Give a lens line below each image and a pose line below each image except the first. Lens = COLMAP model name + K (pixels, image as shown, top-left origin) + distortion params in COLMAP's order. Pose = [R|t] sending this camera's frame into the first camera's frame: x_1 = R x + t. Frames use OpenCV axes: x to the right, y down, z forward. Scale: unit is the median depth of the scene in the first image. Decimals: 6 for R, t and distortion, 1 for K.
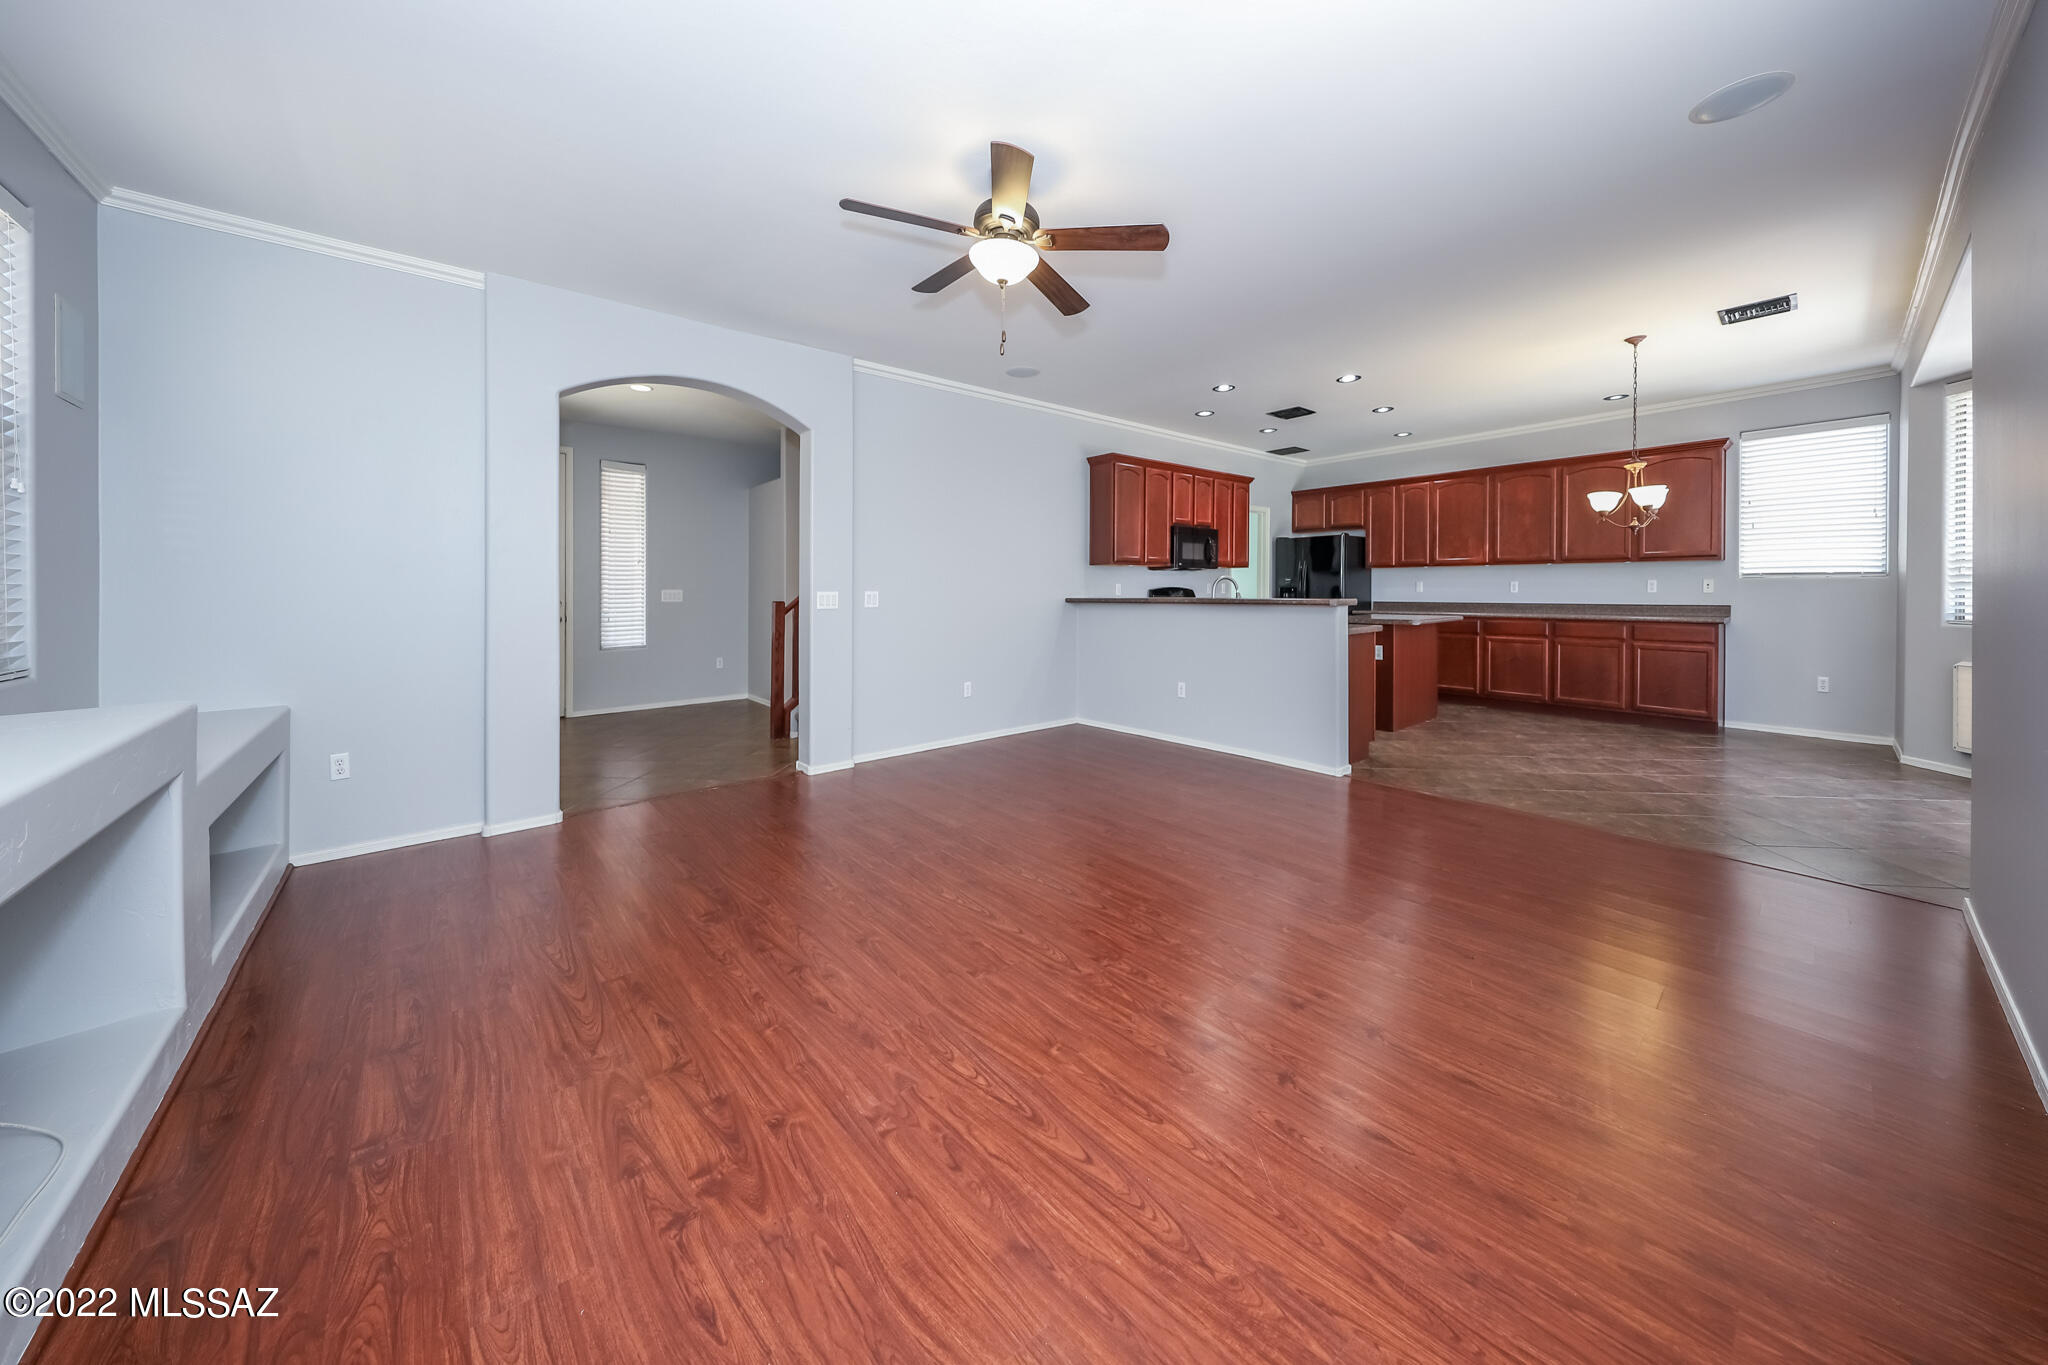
lens RADIAL K [[677.0, 0, 1004.7], [0, 677.0, 604.9], [0, 0, 1]] dist [0.002588, -0.000328]
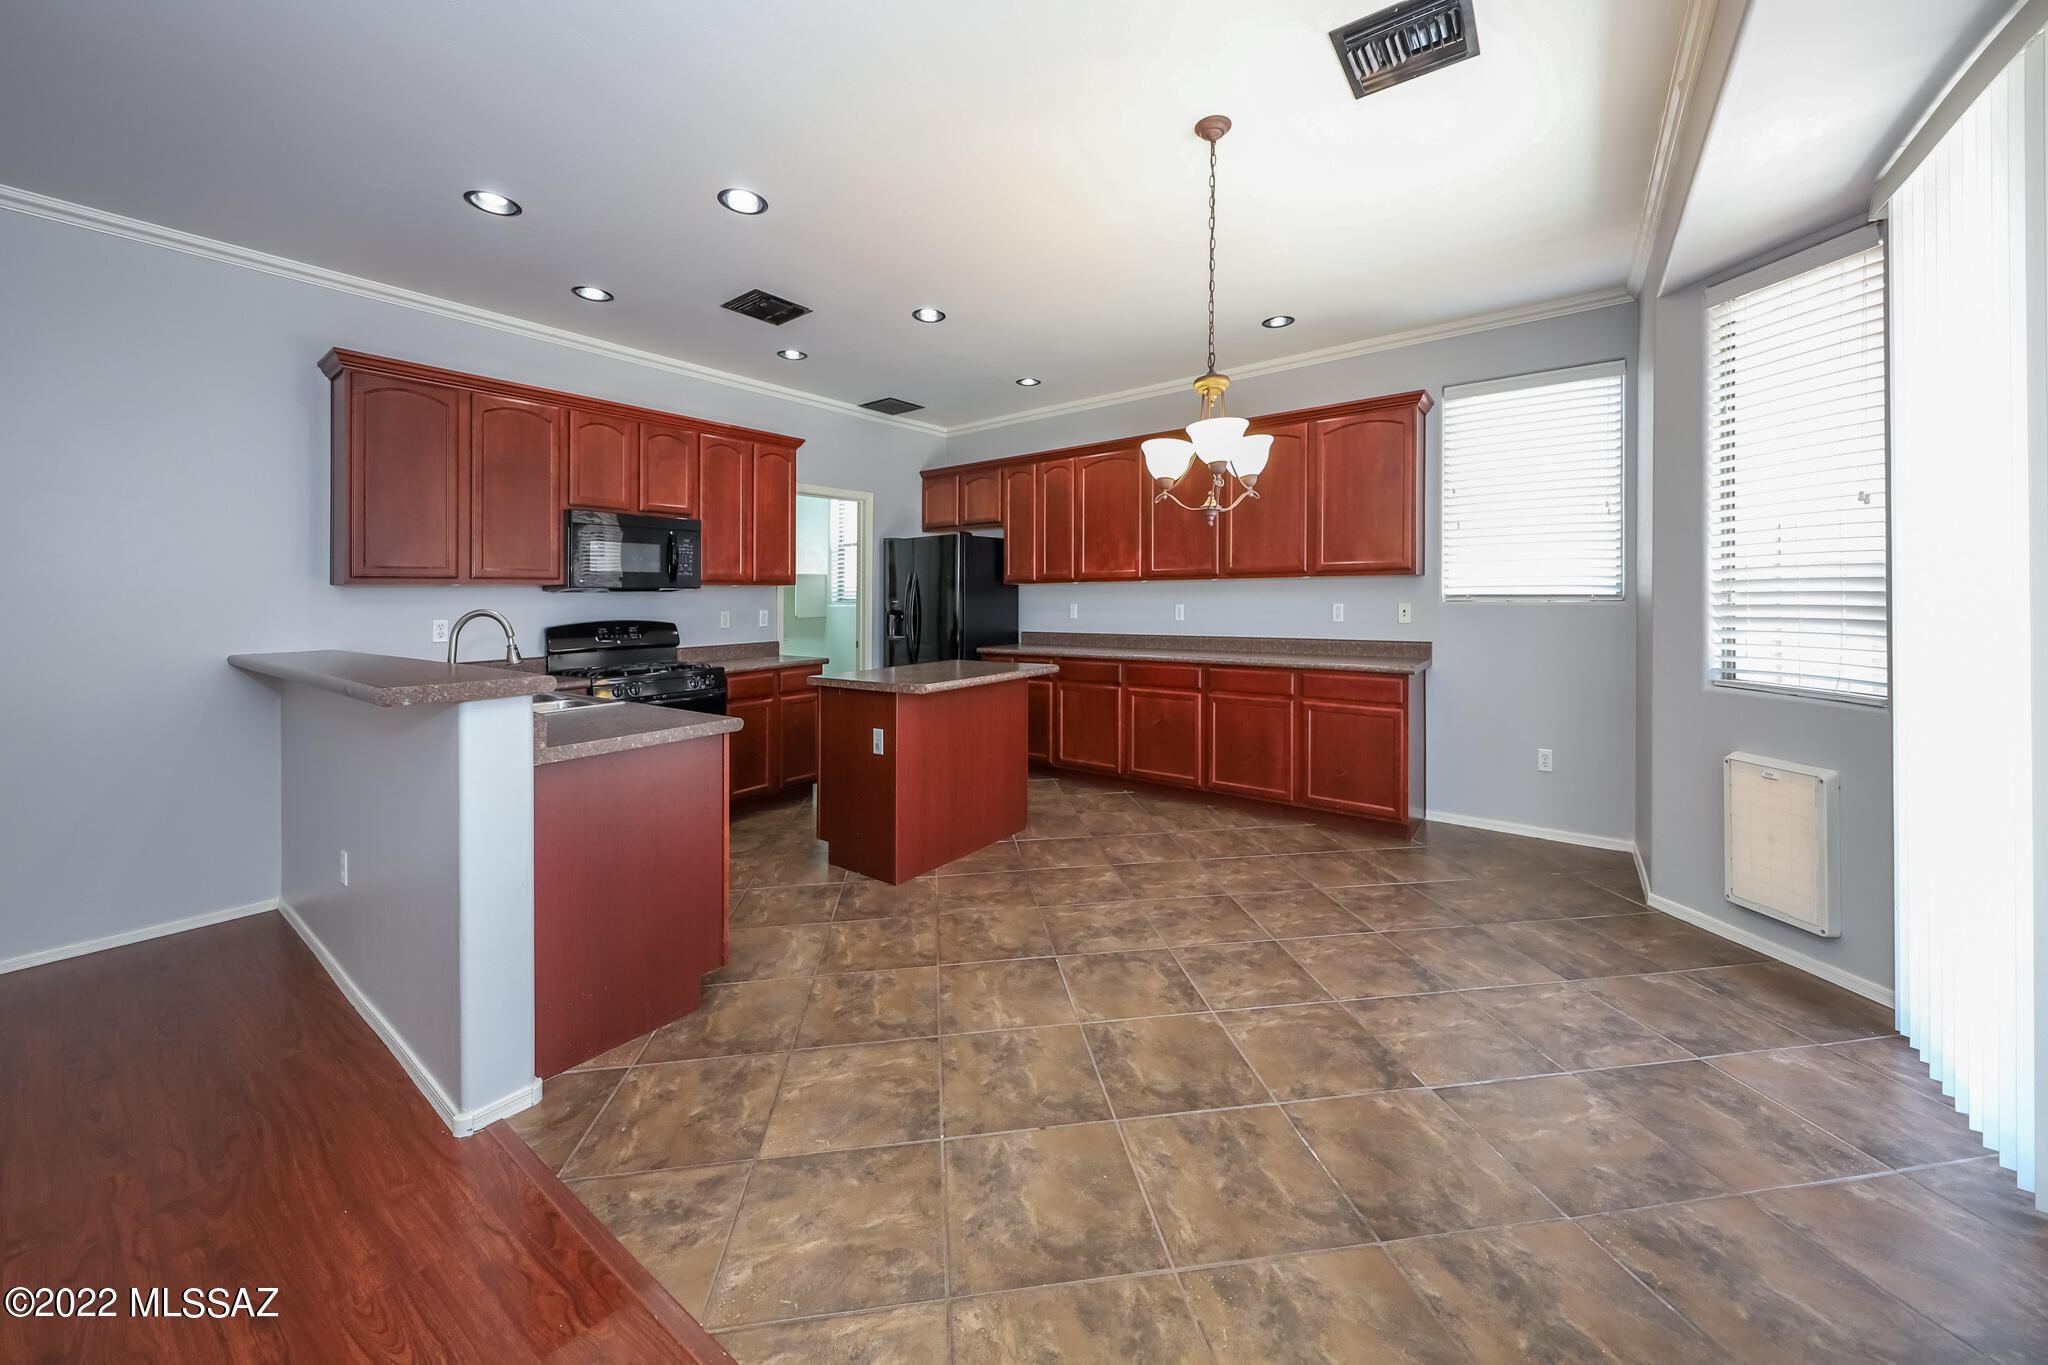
lens RADIAL K [[711.4, 0, 973.4], [0, 711.4, 616.4], [0, 0, 1]] dist [0.014865, -0.000504]
pose [[0.982468, -0.007617, 0.186277, 0.478865], [0.007193, 0.999970, 0.002953, -0.030164], [-0.186294, -0.001562, 0.982493, 0.376501]]
